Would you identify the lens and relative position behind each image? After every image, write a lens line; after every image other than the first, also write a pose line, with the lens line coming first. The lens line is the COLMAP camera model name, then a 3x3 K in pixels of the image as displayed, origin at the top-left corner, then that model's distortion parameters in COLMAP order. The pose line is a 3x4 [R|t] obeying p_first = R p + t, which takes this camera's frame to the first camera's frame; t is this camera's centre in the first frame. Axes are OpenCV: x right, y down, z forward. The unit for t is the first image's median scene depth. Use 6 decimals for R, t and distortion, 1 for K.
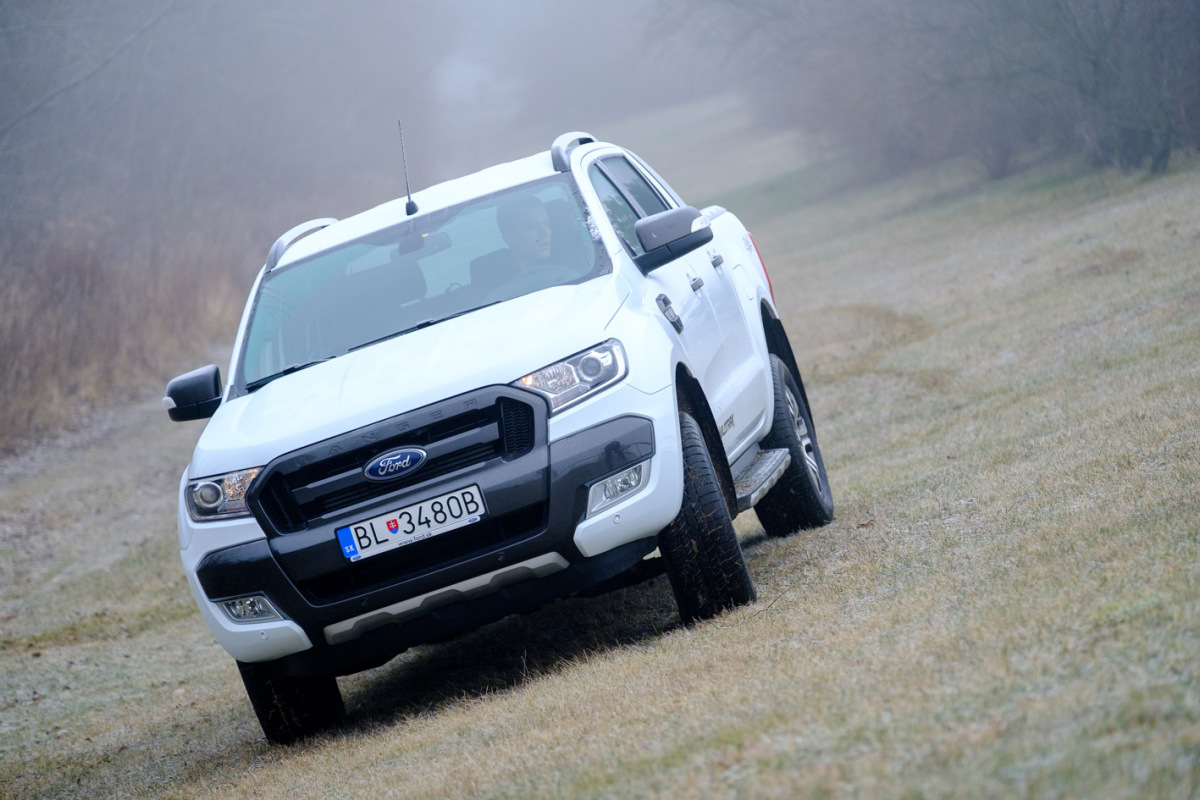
lens RADIAL K [[5615.2, 0, 600.0], [0, 5615.2, 400.0], [0, 0, 1]] dist [-0.183805, -6.311010]
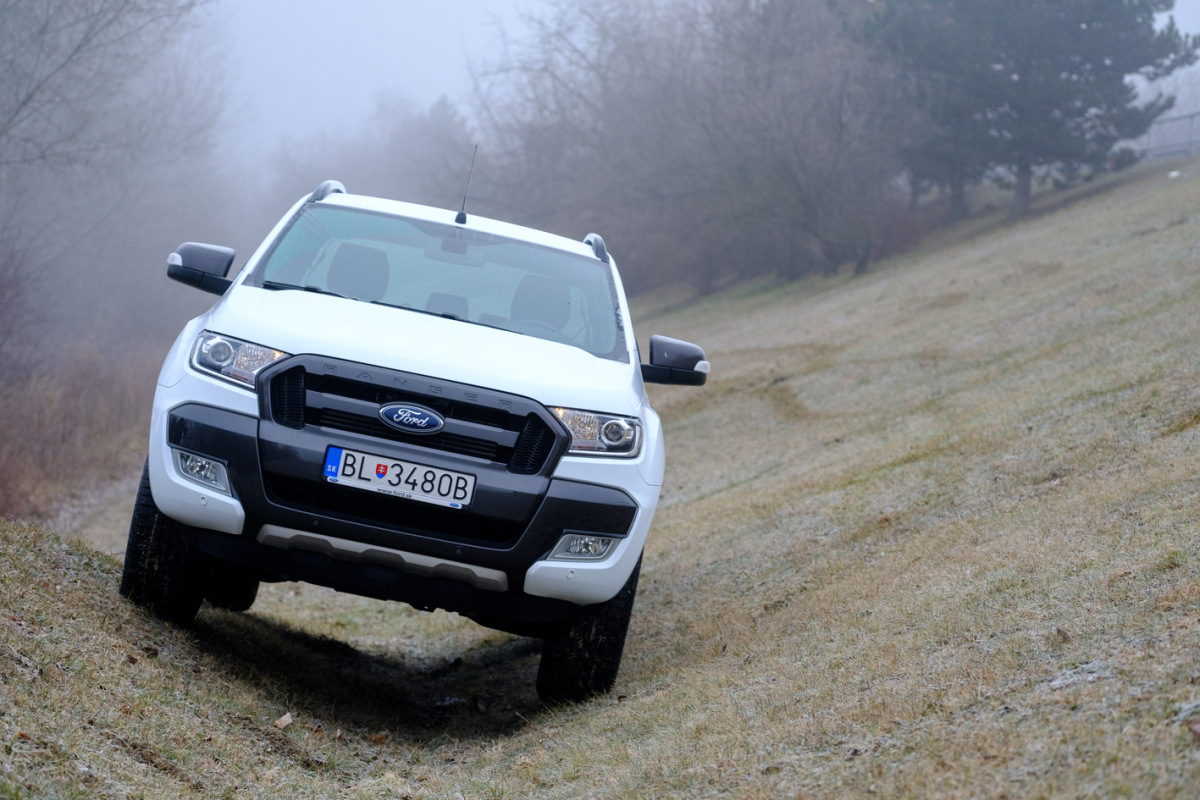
lens RADIAL K [[3568.6, 0, 600.0], [0, 3568.6, 400.0], [0, 0, 1]] dist [-0.236512, -0.343753]
pose [[0.850843, 0.501291, 0.157397, -0.109667], [-0.489905, 0.865164, -0.107162, 0.060340], [-0.189894, 0.014069, 0.981704, 0.363600]]
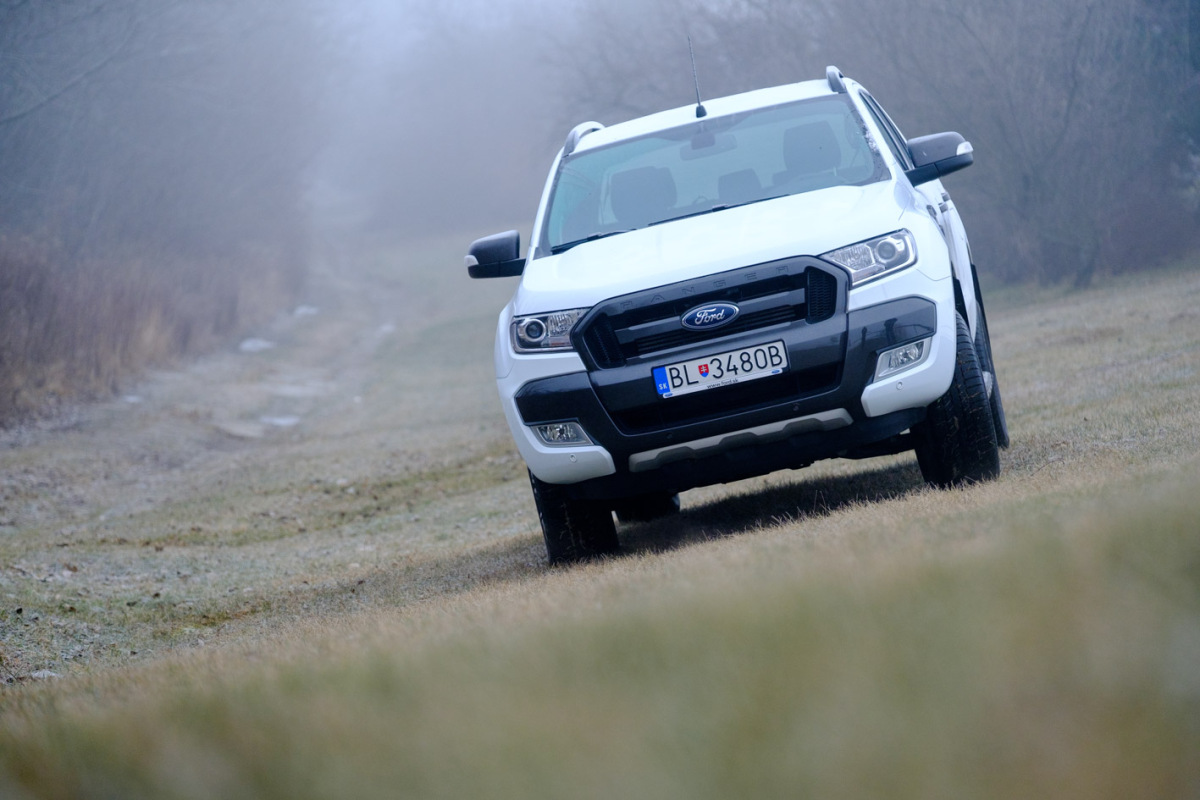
lens RADIAL K [[5488.4, 0, 600.0], [0, 5488.4, 400.0], [0, 0, 1]] dist [0.221199, -0.006727]
pose [[0.993722, 0.103156, 0.043303, -0.104098], [-0.101964, 0.994368, -0.028903, 0.062046], [-0.046041, 0.024306, 0.998644, -0.099800]]
